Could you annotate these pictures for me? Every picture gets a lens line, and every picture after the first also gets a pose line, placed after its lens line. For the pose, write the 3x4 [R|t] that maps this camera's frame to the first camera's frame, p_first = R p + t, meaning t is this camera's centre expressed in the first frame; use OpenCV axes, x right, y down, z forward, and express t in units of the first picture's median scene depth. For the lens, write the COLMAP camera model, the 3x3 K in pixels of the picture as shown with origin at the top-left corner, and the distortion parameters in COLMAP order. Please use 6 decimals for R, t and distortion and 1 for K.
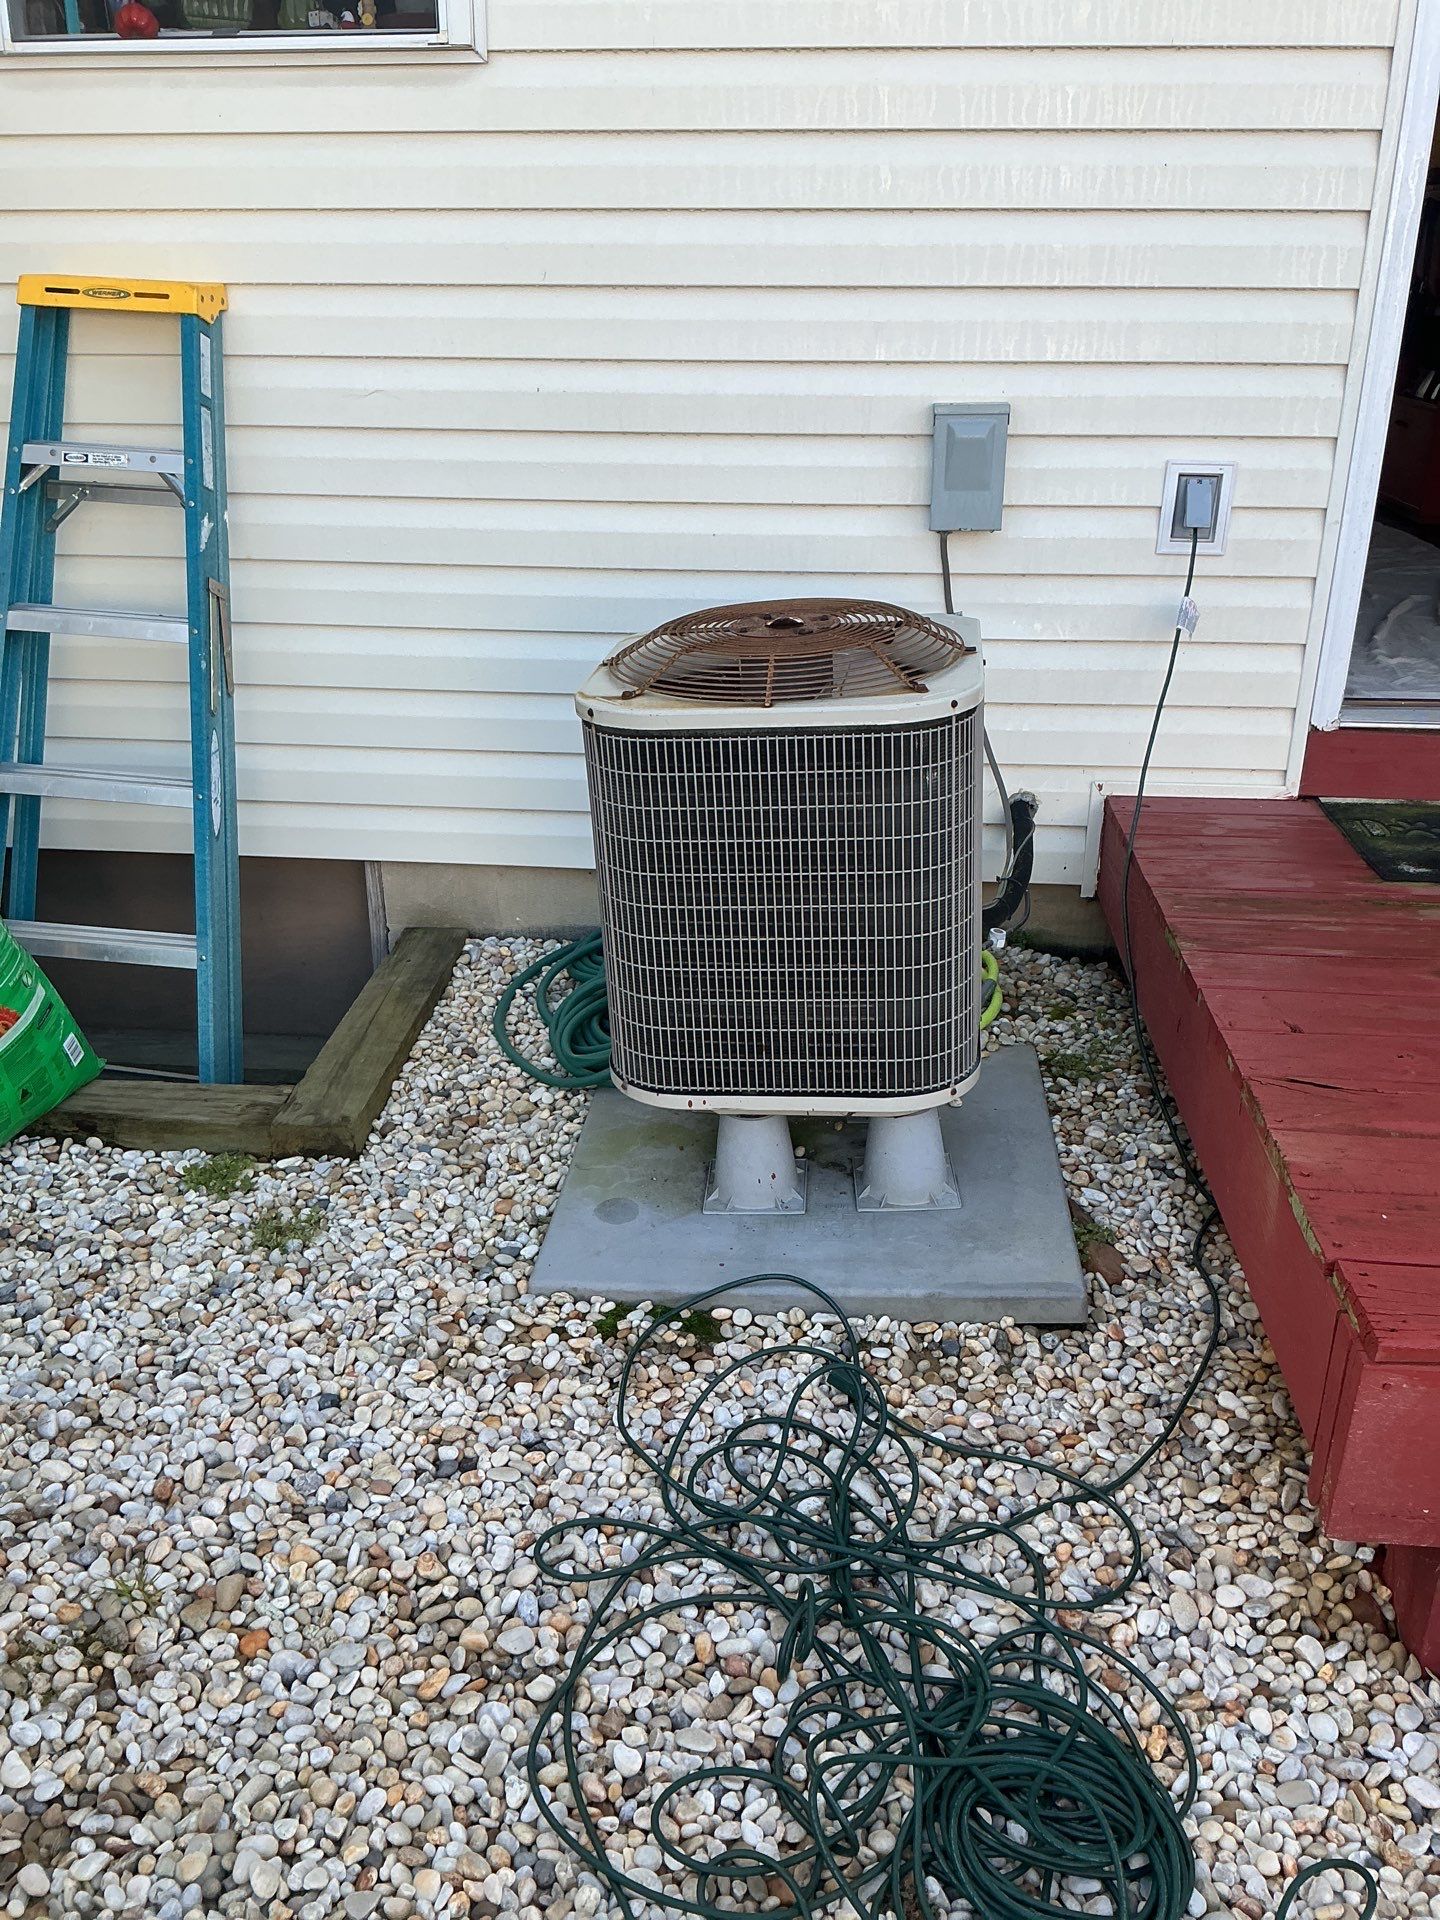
lens RADIAL K [[1543.9, 0, 716.8], [0, 1543.9, 962.4], [0, 0, 1]] dist [0.005656, -0.001773]
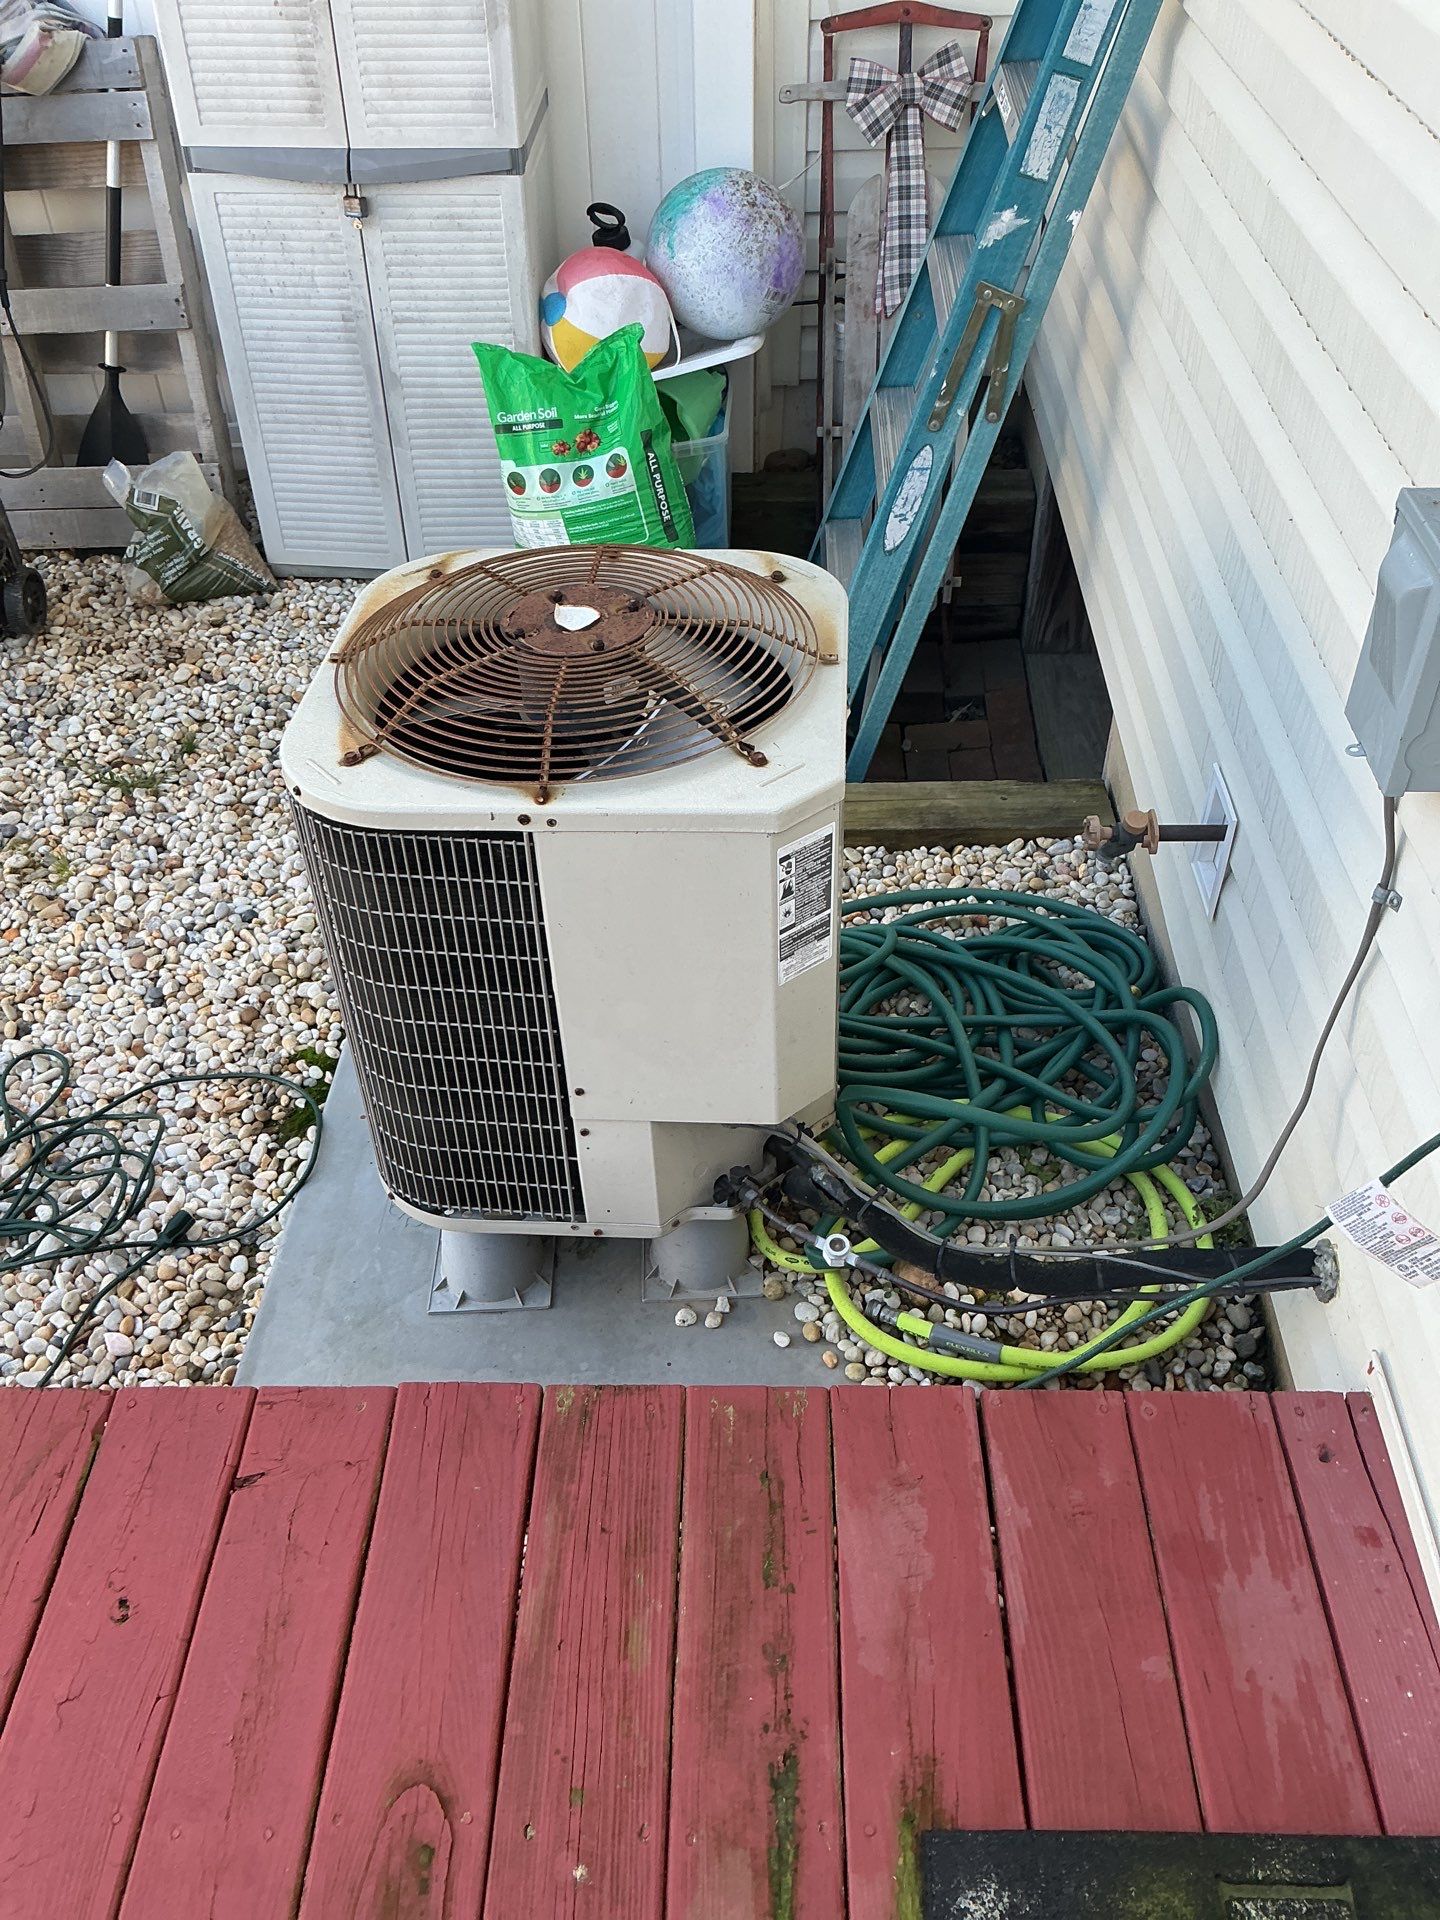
lens RADIAL K [[1543.9, 0, 726.9], [0, 1543.9, 954.6], [0, 0, 1]] dist [0.005656, -0.001773]
pose [[0.067704, 0.672193, -0.737274, 0.518512], [-0.368566, 0.703550, 0.607600, -0.434648], [0.927133, 0.230597, 0.295380, 0.672995]]
